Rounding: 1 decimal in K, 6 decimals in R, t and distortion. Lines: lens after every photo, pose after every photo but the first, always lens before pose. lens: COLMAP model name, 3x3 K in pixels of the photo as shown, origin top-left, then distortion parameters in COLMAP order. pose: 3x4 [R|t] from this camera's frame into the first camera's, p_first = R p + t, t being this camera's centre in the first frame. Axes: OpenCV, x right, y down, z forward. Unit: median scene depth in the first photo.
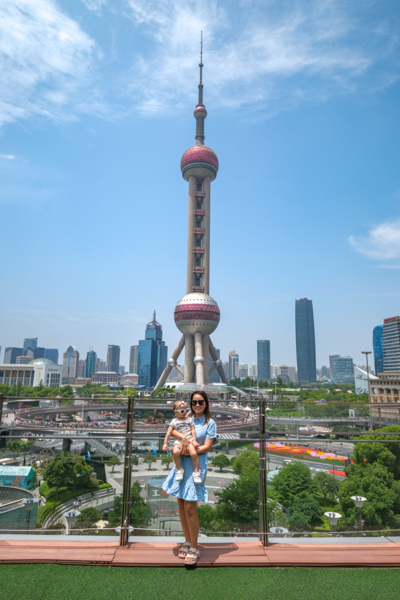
lens RADIAL K [[354.6, 0, 200.0], [0, 354.6, 300.0], [0, 0, 1]] dist [0.002993, -0.000738]
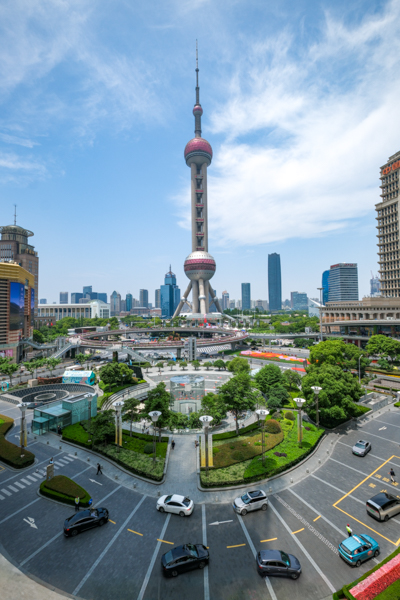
lens RADIAL K [[354.6, 0, 200.0], [0, 354.6, 300.0], [0, 0, 1]] dist [0.002993, -0.000738]
pose [[0.999391, -0.028224, -0.020516, 0.017840], [0.031569, 0.981844, 0.187044, -0.093515], [0.014864, -0.187578, 0.982137, -0.432498]]
